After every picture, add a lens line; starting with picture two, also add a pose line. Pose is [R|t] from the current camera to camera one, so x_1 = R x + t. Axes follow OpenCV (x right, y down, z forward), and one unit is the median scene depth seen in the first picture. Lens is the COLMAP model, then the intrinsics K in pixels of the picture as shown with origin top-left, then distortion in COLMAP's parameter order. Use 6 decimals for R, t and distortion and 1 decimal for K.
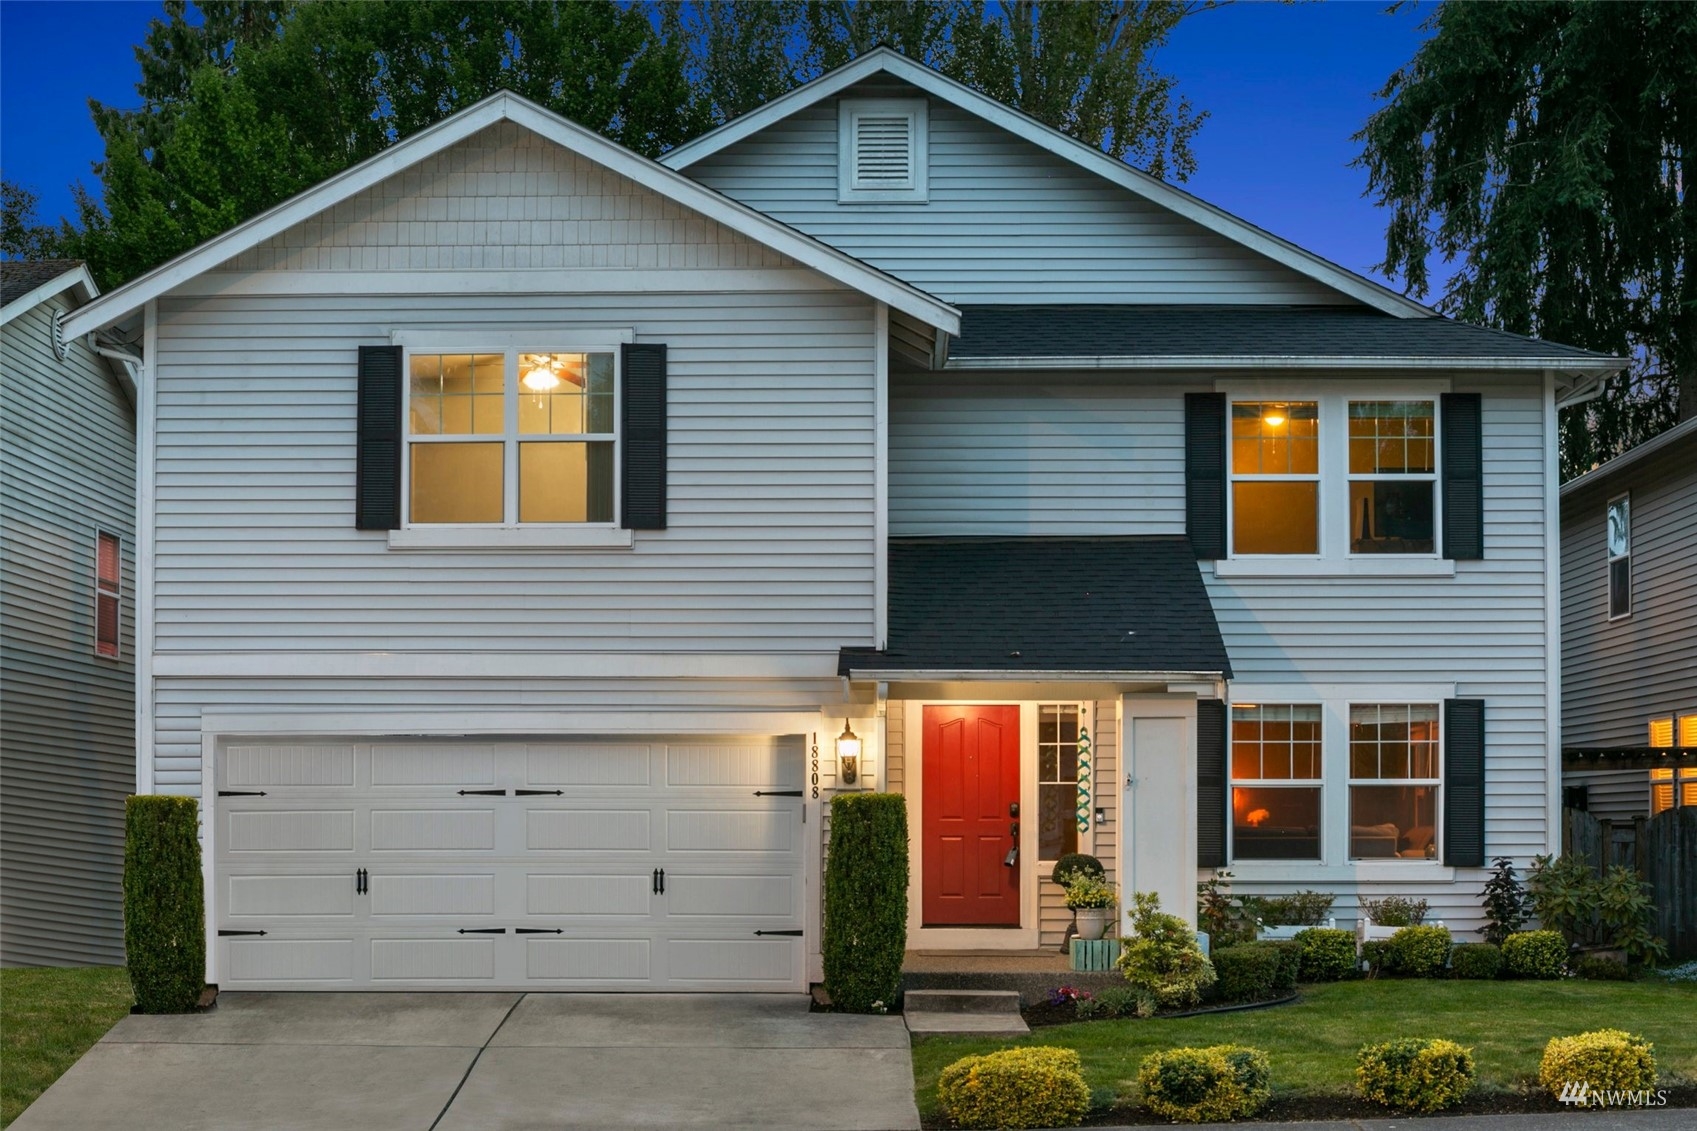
lens RADIAL K [[2374.1, 0, 848.5], [0, 2374.1, 565.5], [0, 0, 1]] dist [-0.120388, 0.054362]
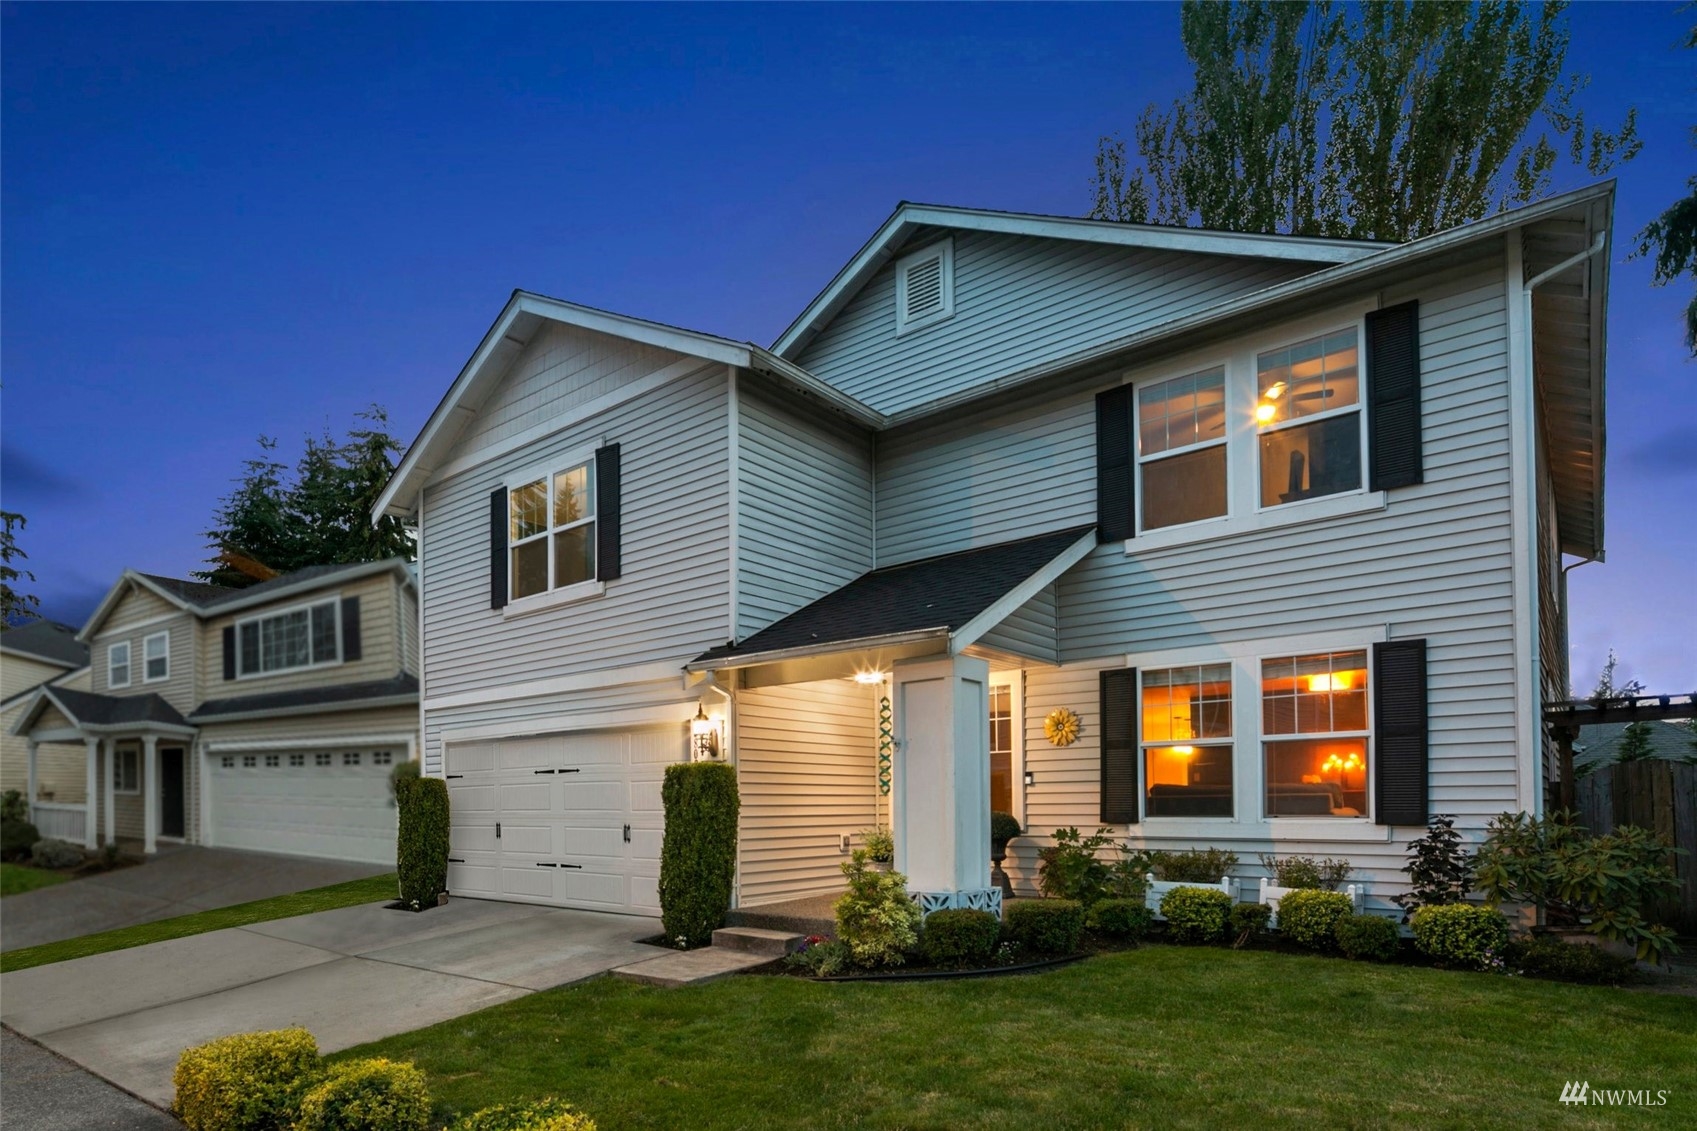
lens RADIAL K [[916.1, 0, 845.4], [0, 916.1, 757.0], [0, 0, 1]] dist [-0.001619, -0.001113]
pose [[0.781458, -0.042089, -0.622537, 0.316046], [0.080311, 0.996208, 0.033459, 0.073134], [0.618768, -0.076143, 0.781875, 0.595713]]
